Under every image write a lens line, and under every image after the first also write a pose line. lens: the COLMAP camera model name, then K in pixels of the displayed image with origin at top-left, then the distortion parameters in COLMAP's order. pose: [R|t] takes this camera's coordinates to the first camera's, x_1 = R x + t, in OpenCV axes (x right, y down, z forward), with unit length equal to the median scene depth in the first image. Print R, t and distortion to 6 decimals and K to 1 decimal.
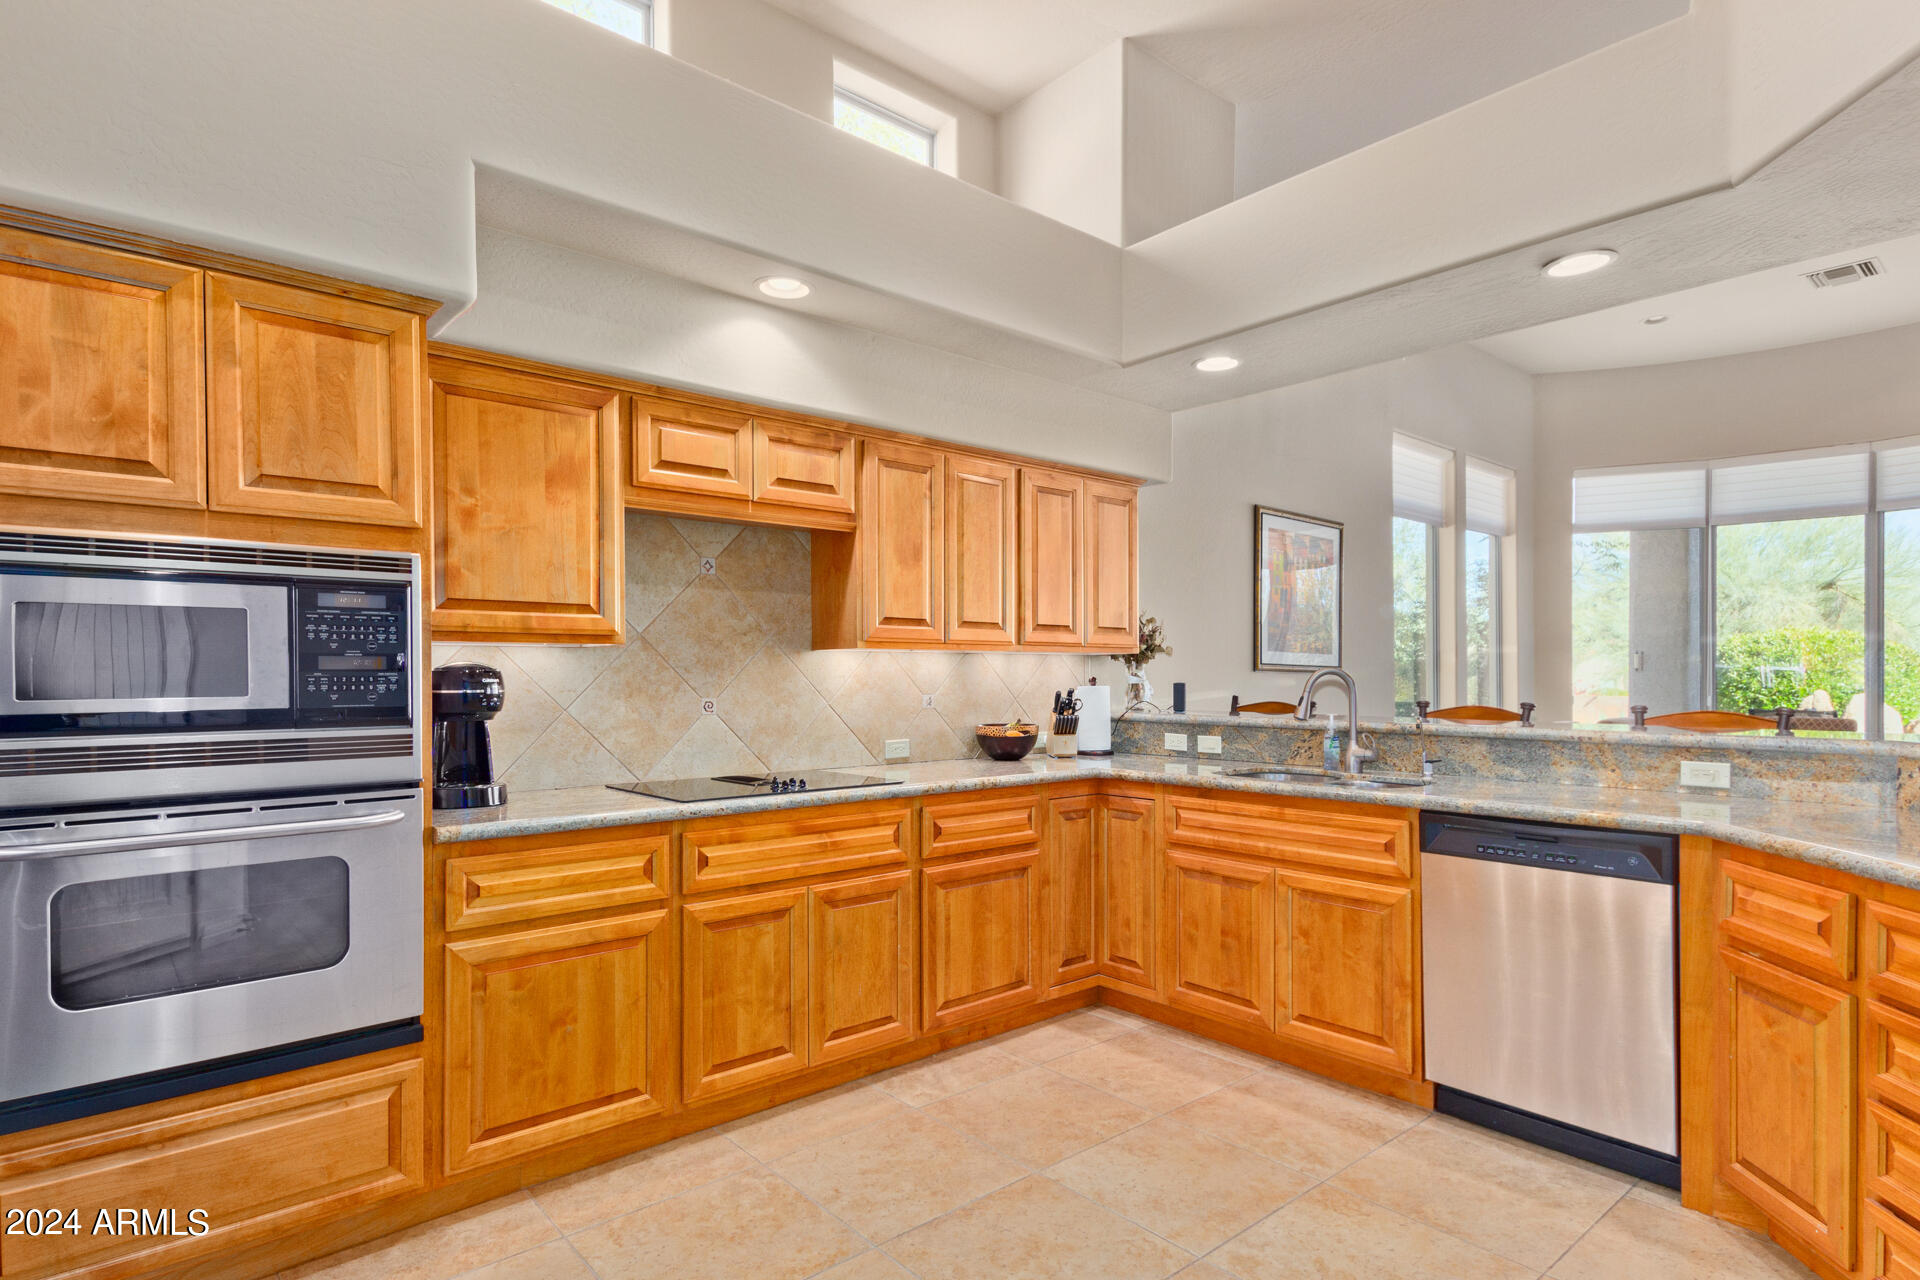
lens RADIAL K [[1015.7, 0, 974.1], [0, 1015.7, 676.5], [0, 0, 1]] dist [0.028868, -0.001229]
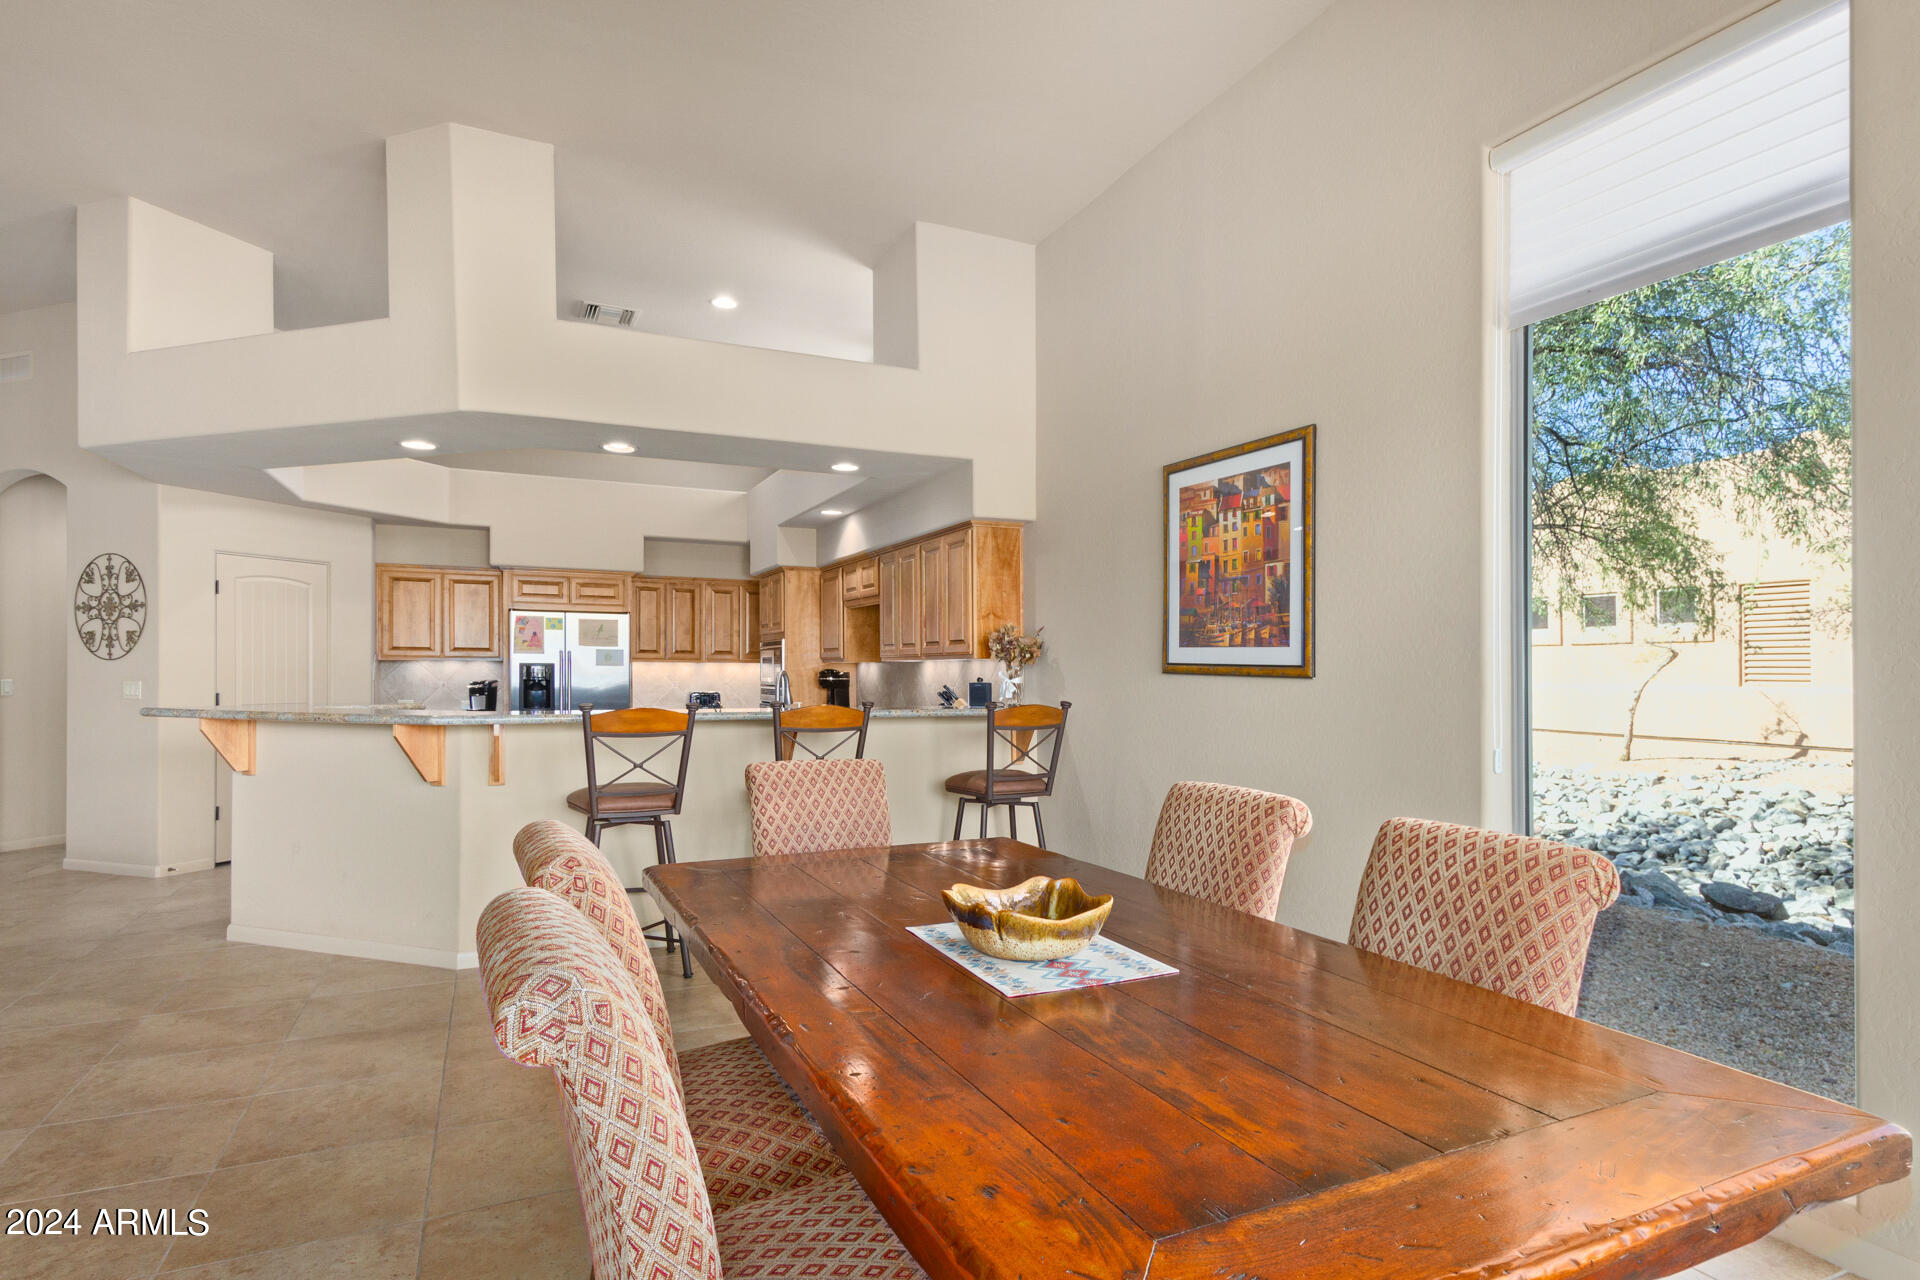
lens RADIAL K [[1017.9, 0, 966.9], [0, 1017.9, 666.0], [0, 0, 1]] dist [0.036206, -0.012845]
pose [[-0.285260, -0.004513, -0.958440, 1.841125], [-0.004528, 0.999984, -0.003361, -0.012104], [0.958440, 0.003381, -0.285276, 1.818700]]
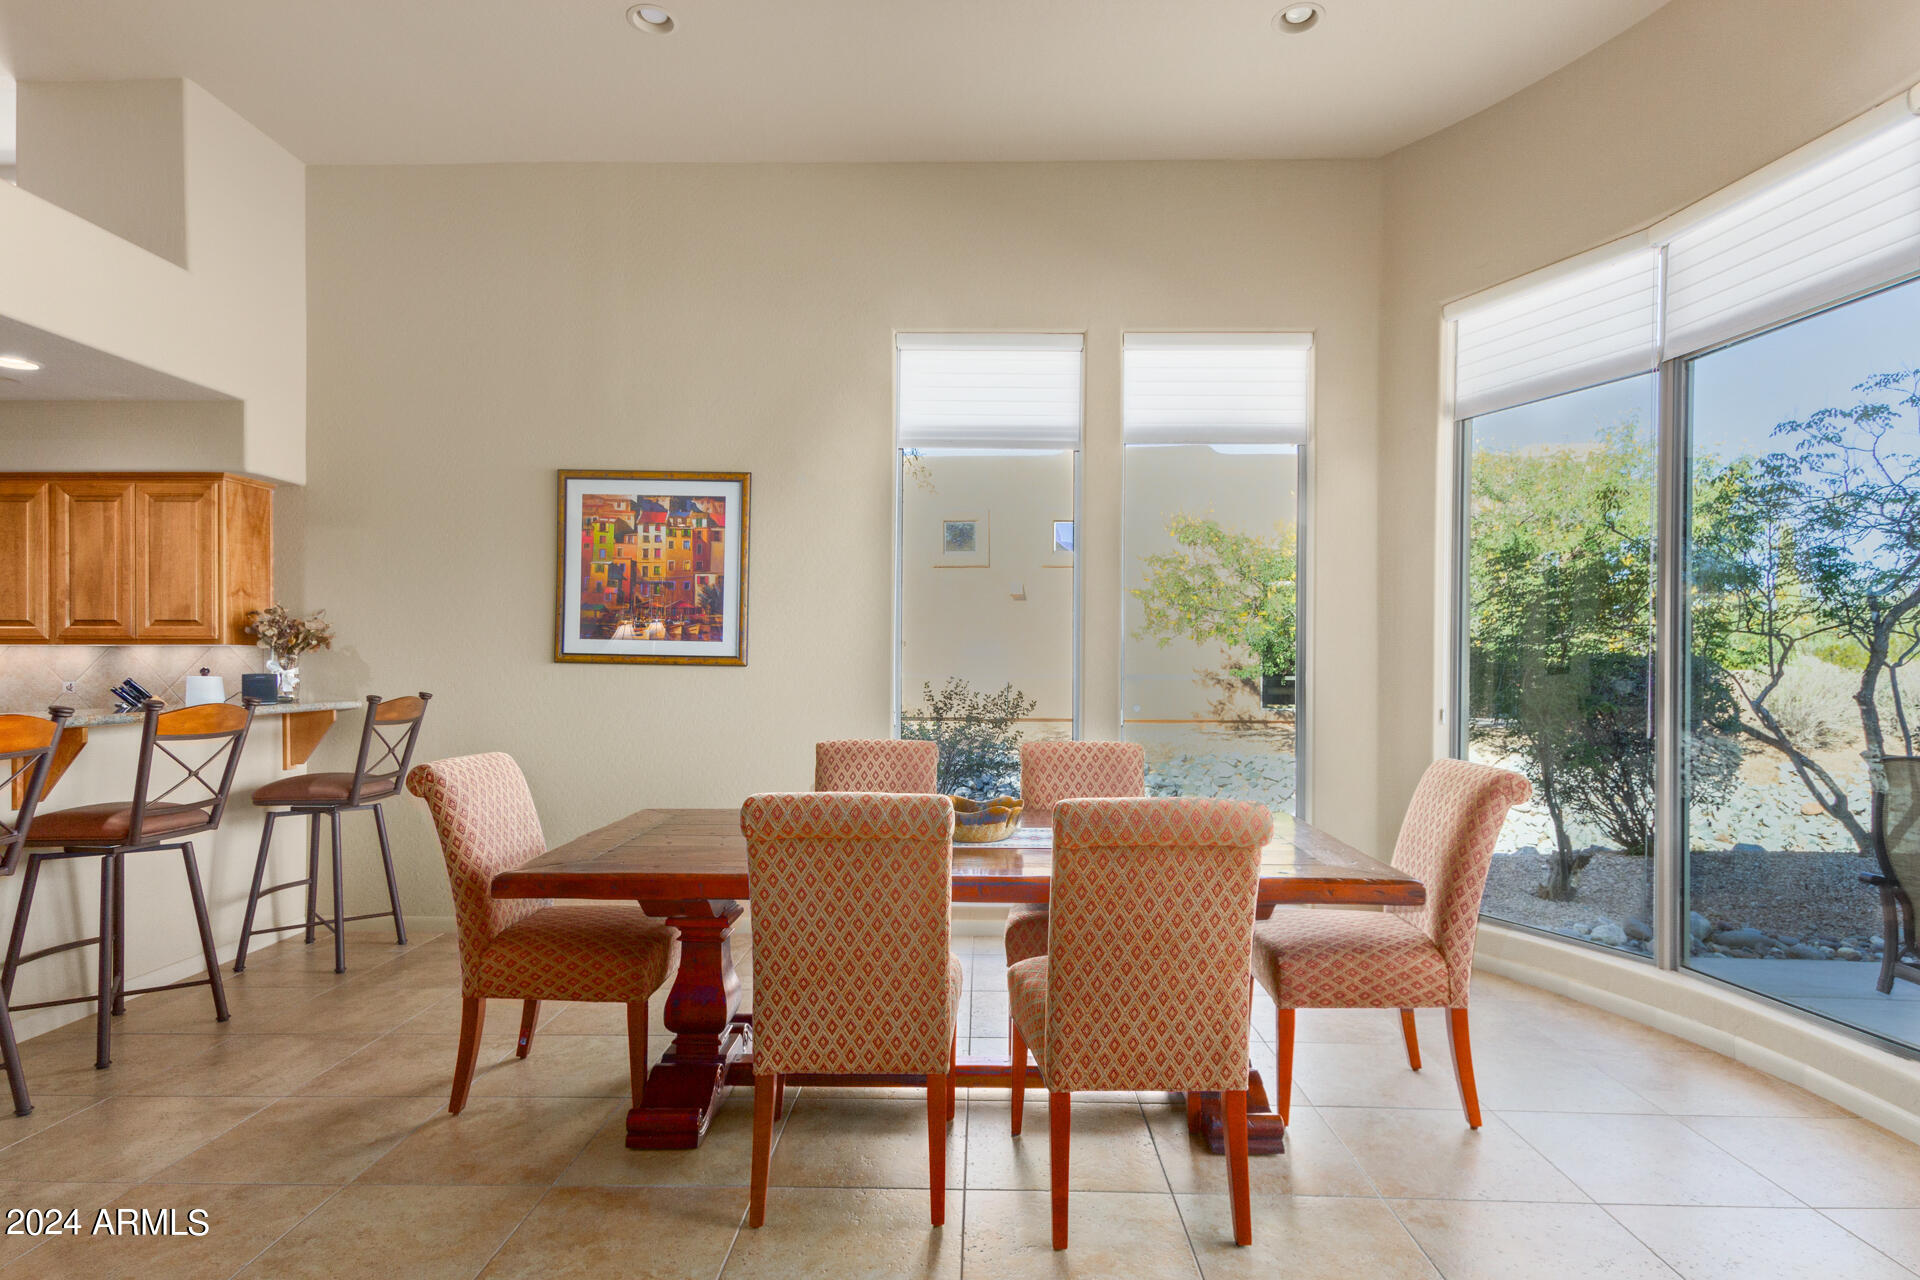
lens RADIAL K [[1017.9, 0, 966.9], [0, 1017.9, 666.0], [0, 0, 1]] dist [0.036206, -0.012845]
pose [[0.733292, 0.004783, -0.679897, 1.889614], [-0.004620, 0.999987, 0.002052, -0.008876], [0.679899, 0.001636, 0.733304, 1.006927]]
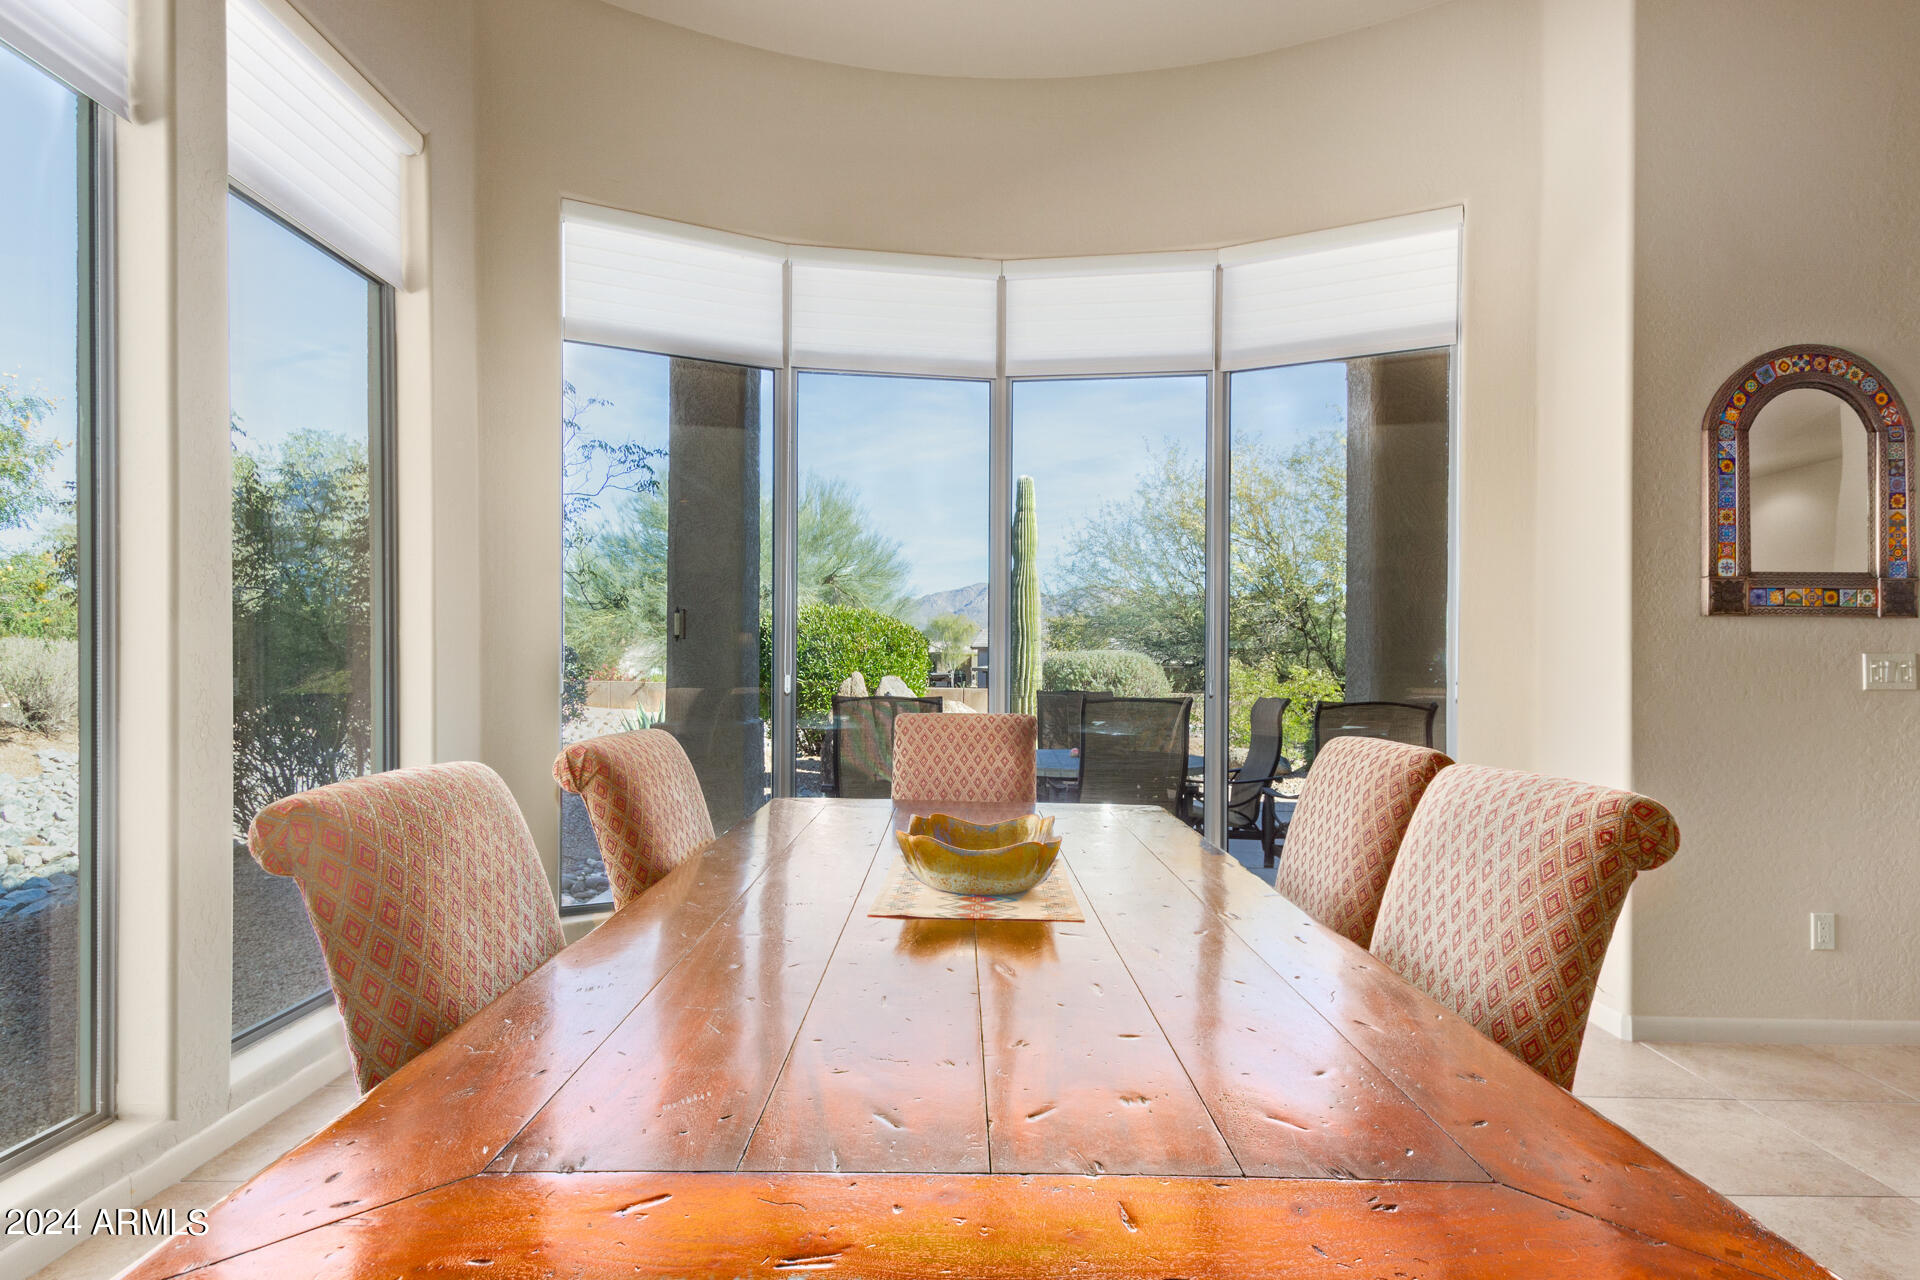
lens RADIAL K [[1017.9, 0, 966.9], [0, 1017.9, 666.0], [0, 0, 1]] dist [0.036206, -0.012845]
pose [[0.662605, 0.008340, 0.748922, 0.869287], [-0.010722, 0.999941, -0.001650, 0.034221], [-0.748892, -0.006937, 0.662656, 1.334777]]
